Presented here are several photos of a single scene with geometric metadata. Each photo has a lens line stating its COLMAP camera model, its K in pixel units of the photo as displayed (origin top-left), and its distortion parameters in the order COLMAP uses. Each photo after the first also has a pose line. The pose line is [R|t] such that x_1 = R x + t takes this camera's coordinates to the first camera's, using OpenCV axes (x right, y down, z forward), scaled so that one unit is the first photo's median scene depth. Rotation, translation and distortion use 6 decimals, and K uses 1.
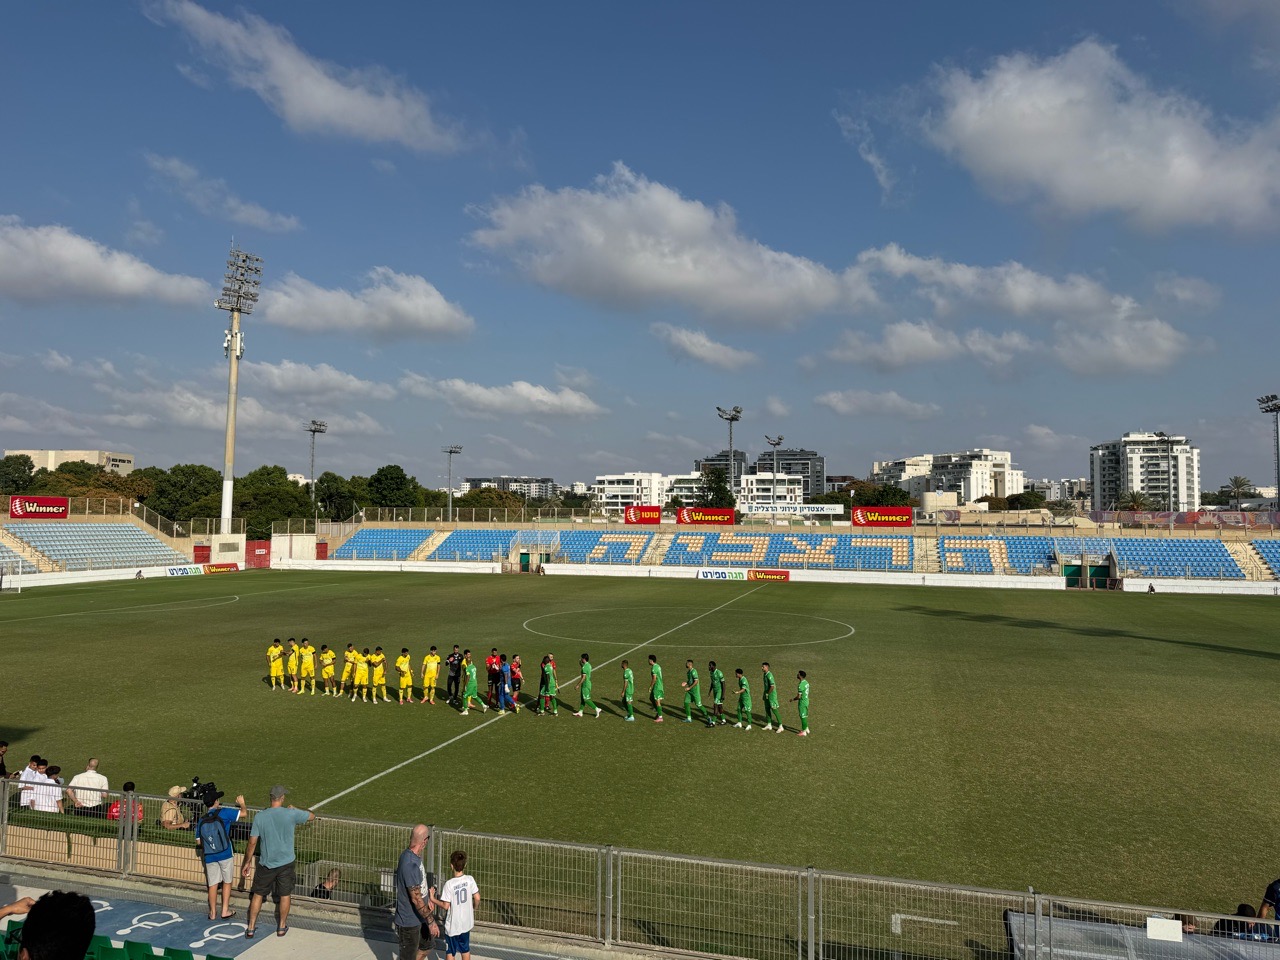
lens RADIAL K [[933.5, 0, 623.1], [0, 933.5, 472.0], [0, 0, 1]] dist [0.066730, -0.060739]
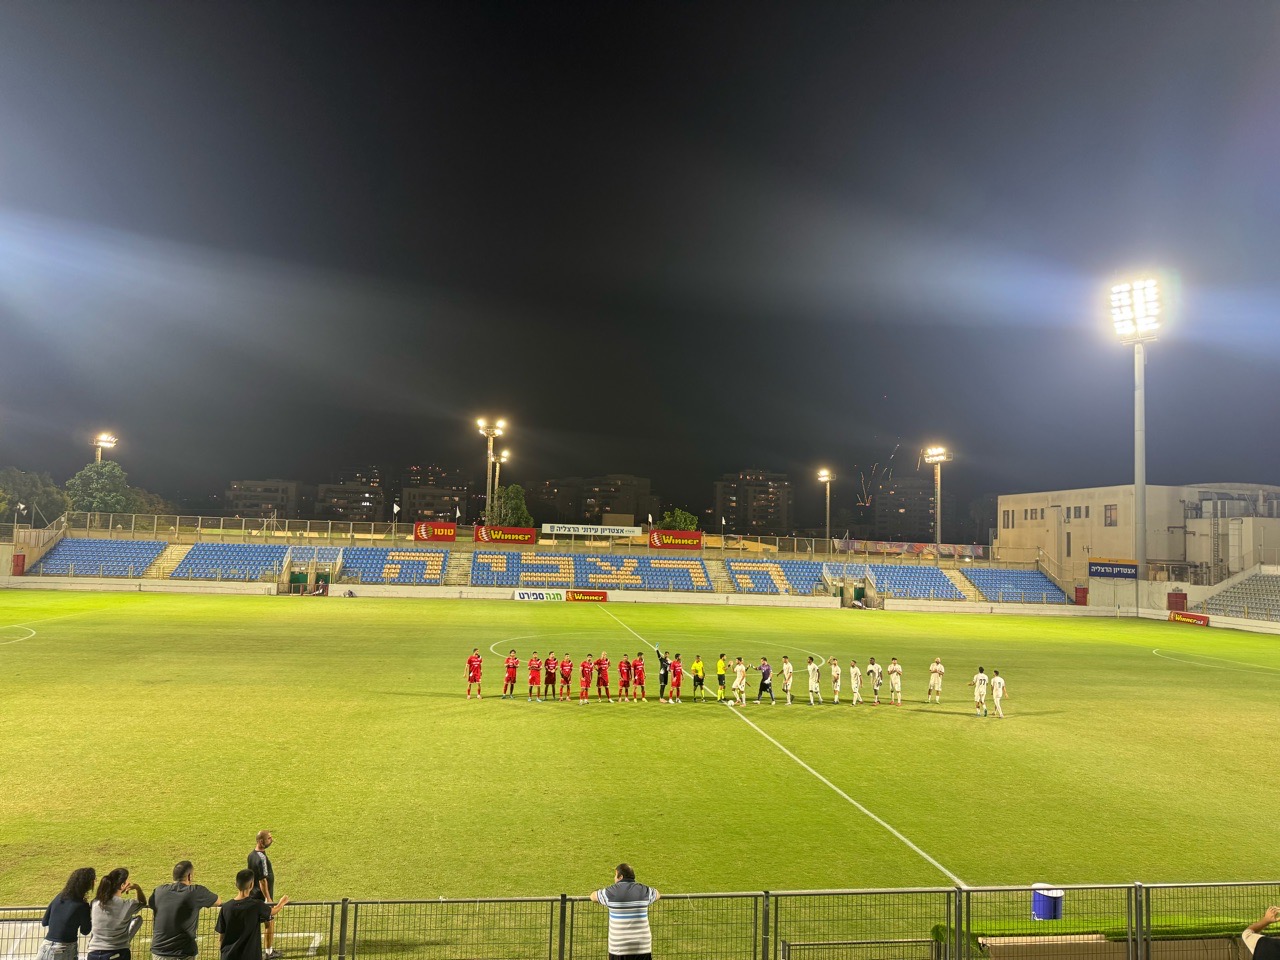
lens RADIAL K [[933.5, 0, 628.2], [0, 933.5, 469.4], [0, 0, 1]] dist [0.066730, -0.060739]
pose [[0.891339, 0.060435, 0.449291, -0.246340], [-0.052345, 0.998166, -0.030420, 0.002790], [-0.450305, 0.003596, 0.892867, 0.082739]]
